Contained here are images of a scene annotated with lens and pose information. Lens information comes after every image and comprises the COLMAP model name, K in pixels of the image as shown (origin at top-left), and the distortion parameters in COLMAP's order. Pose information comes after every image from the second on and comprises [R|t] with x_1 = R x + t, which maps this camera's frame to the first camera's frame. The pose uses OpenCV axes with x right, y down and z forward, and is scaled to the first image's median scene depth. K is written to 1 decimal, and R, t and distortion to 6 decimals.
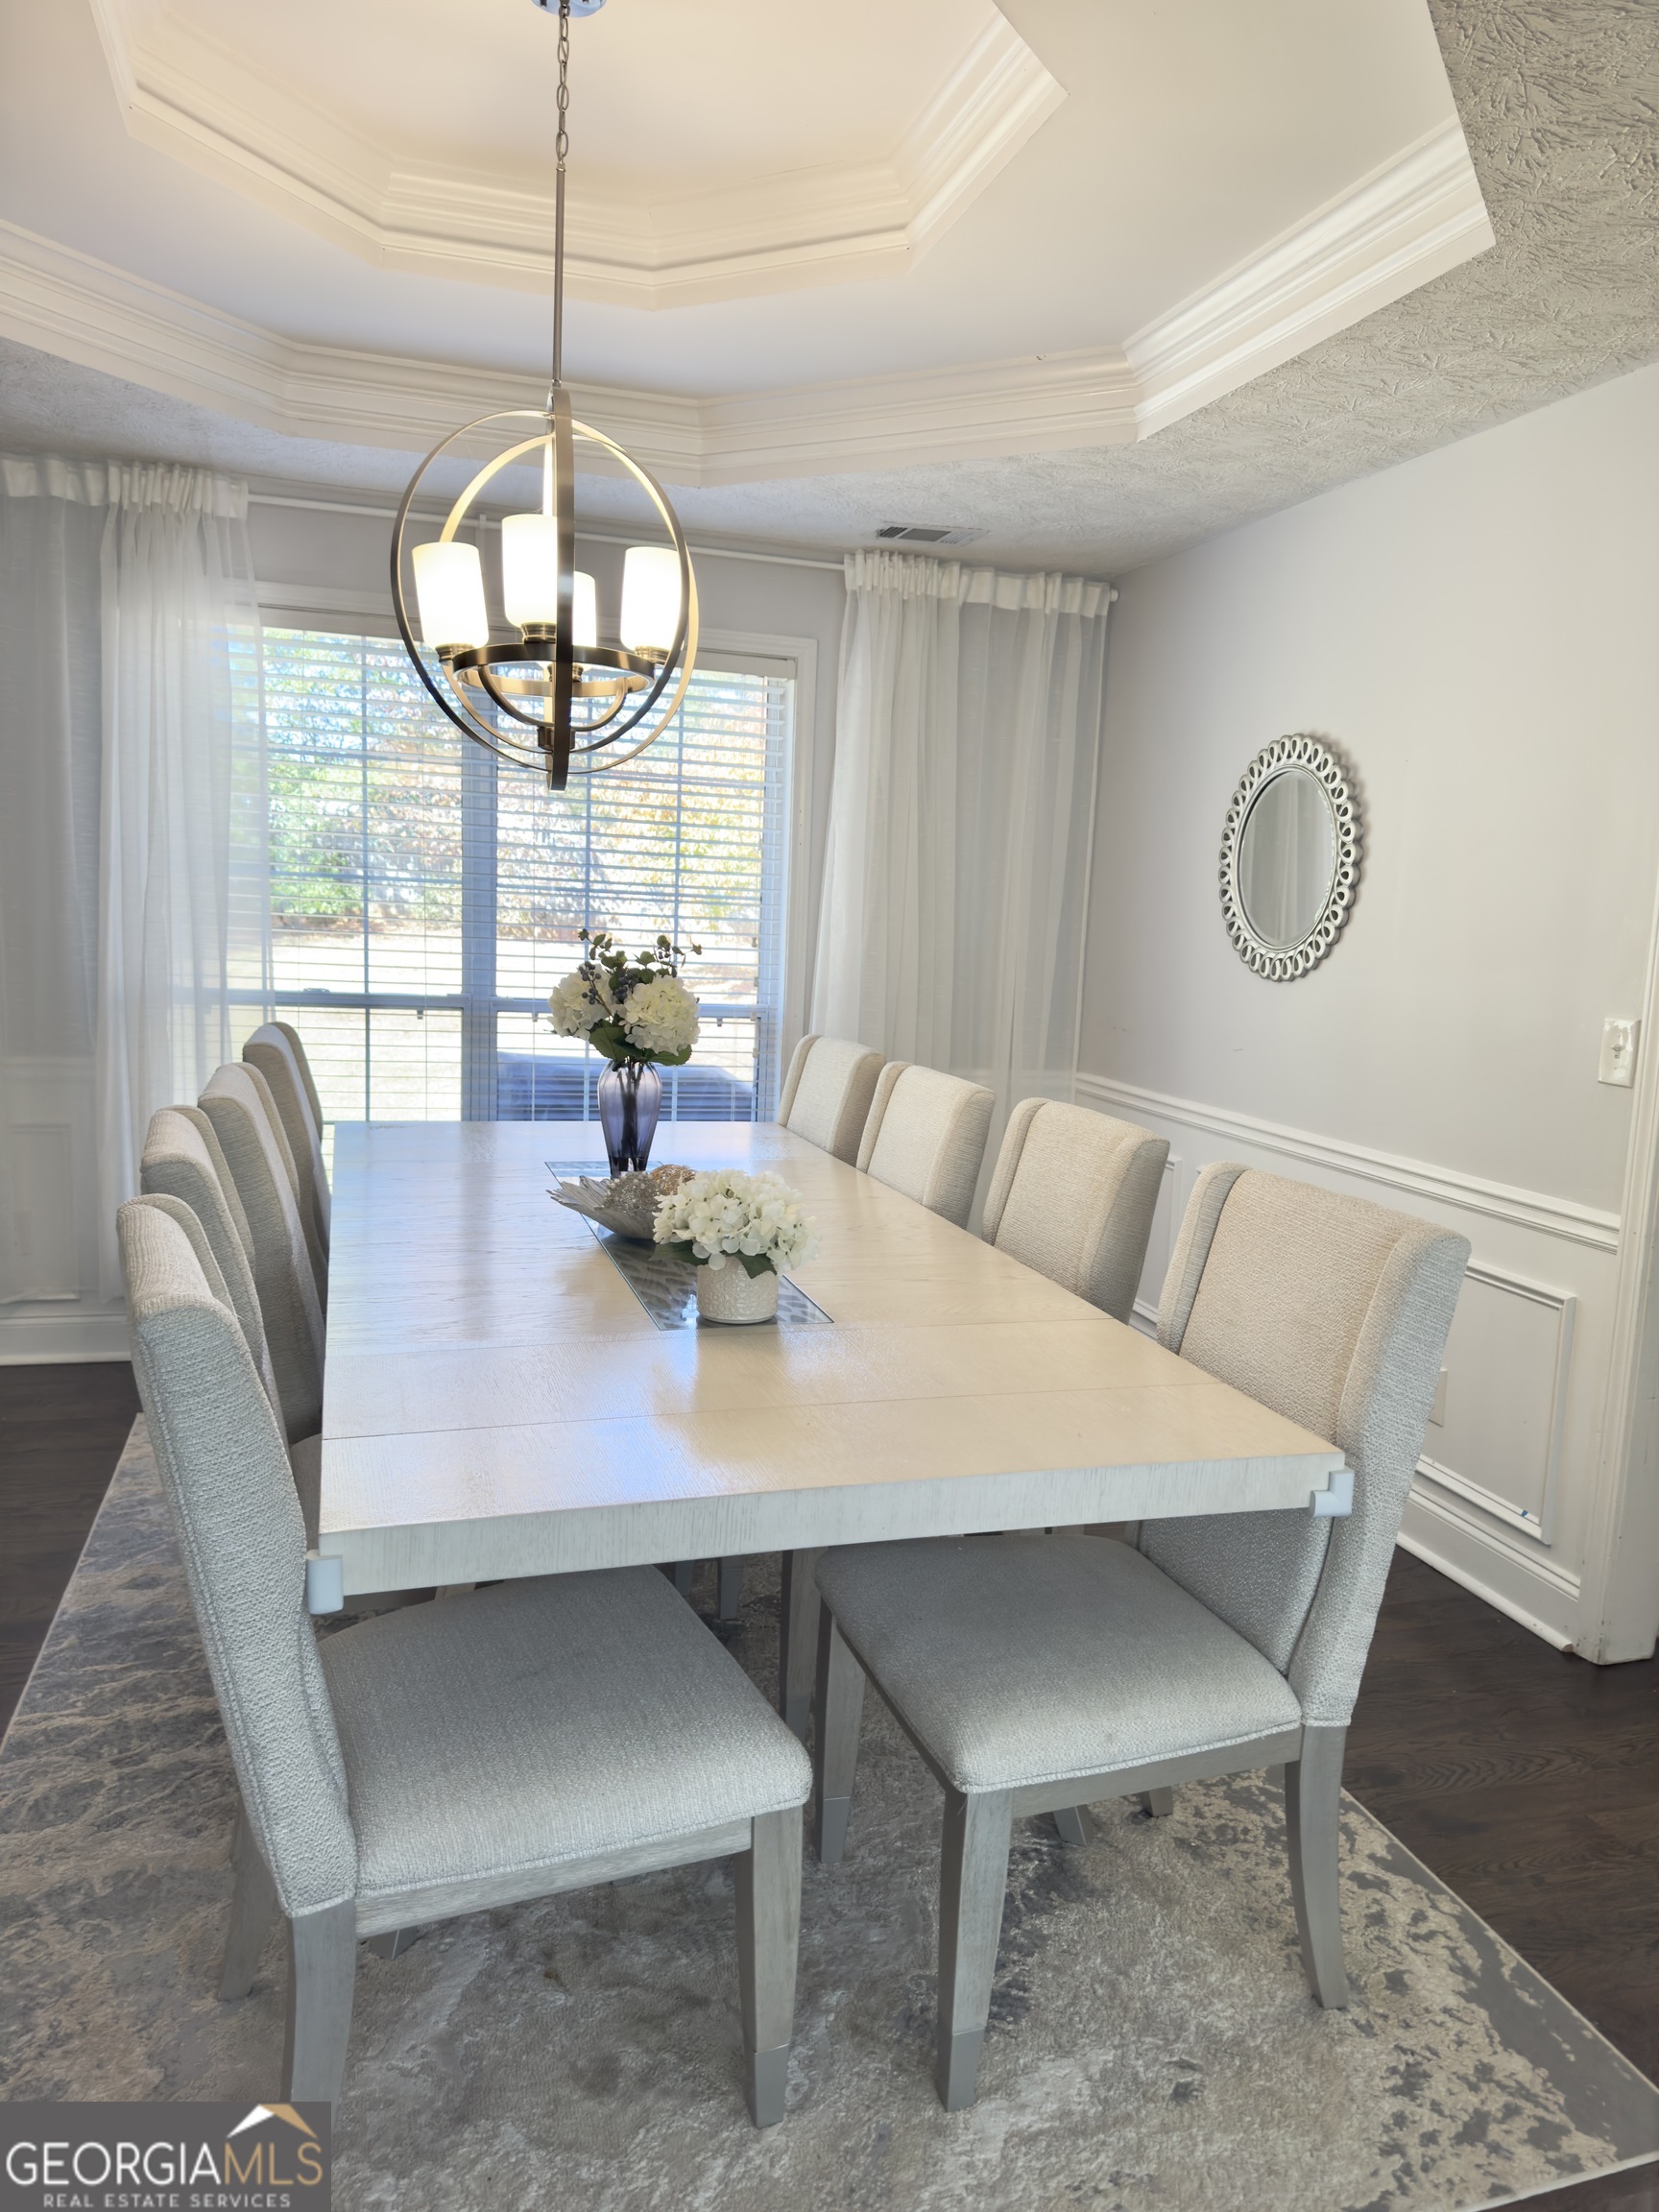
lens RADIAL K [[1547.7, 0, 844.8], [0, 1547.7, 1136.9], [0, 0, 1]] dist [0.072827, -0.087113]
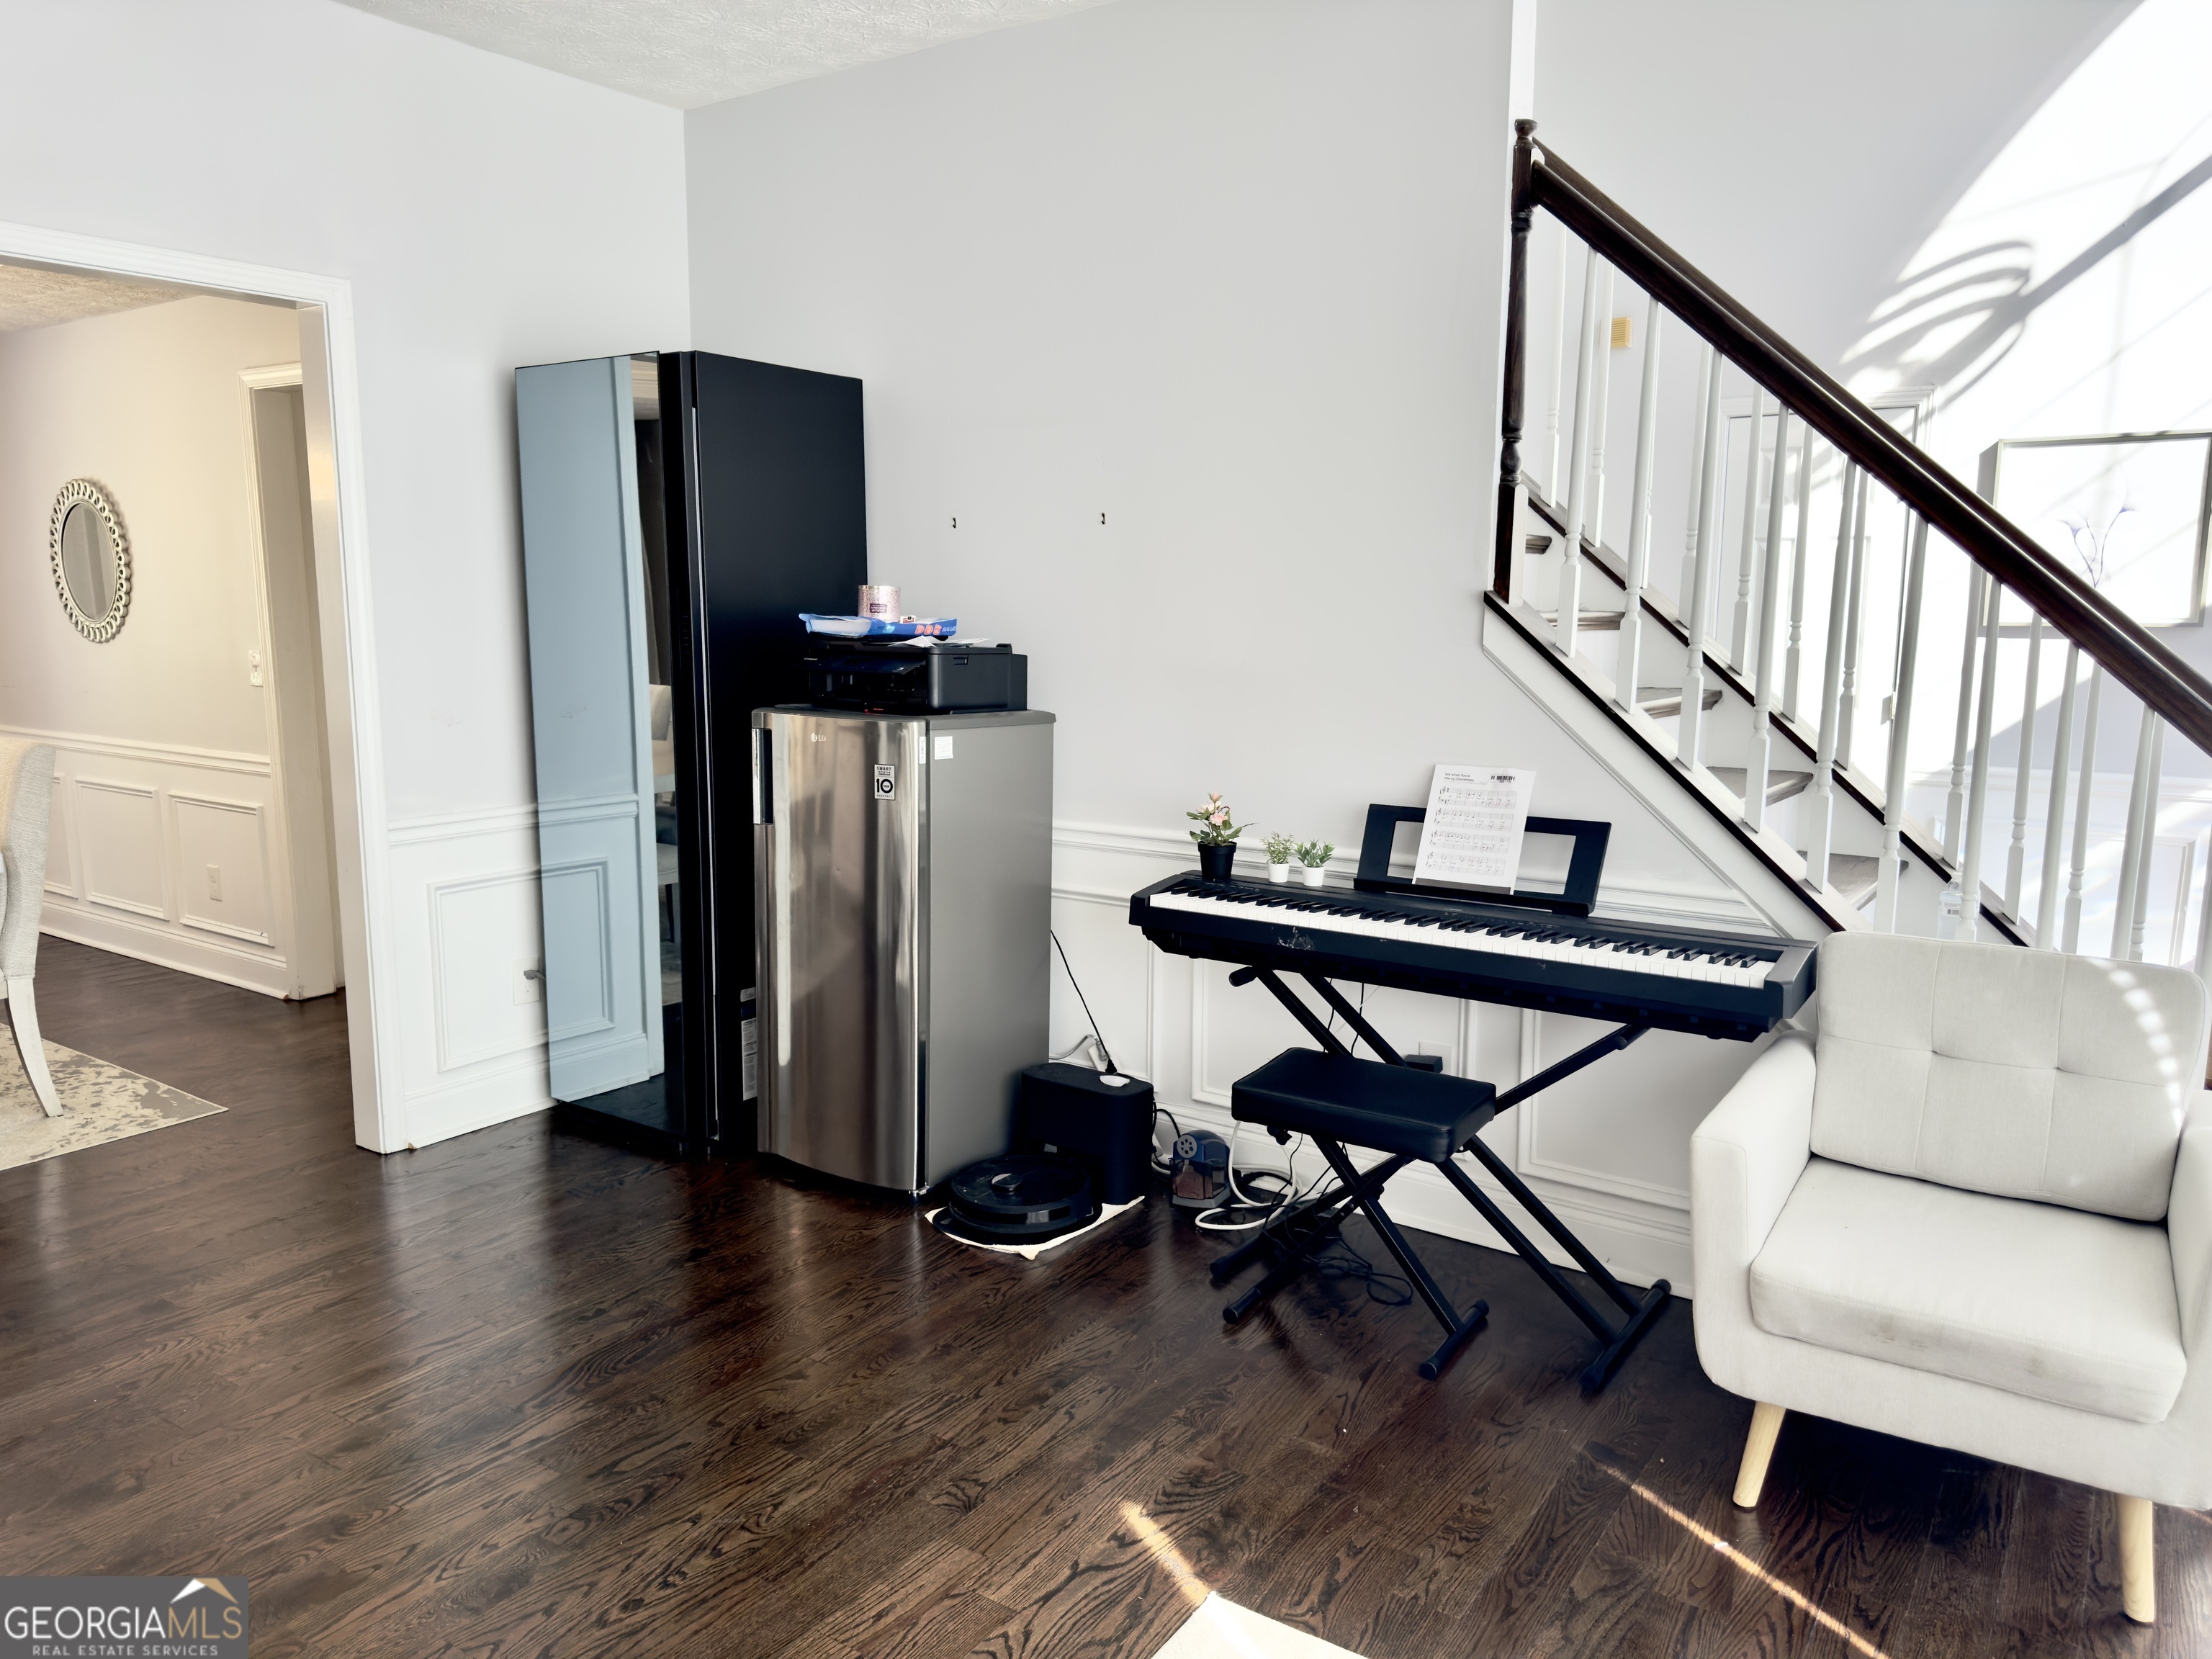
lens RADIAL K [[1547.7, 0, 1105.8], [0, 1547.7, 866.0], [0, 0, 1]] dist [0.072827, -0.087113]
pose [[0.783750, -0.139104, 0.605298, 0.109447], [0.120037, 0.990146, 0.072120, 0.139777], [-0.609366, 0.016134, 0.792725, -0.918345]]
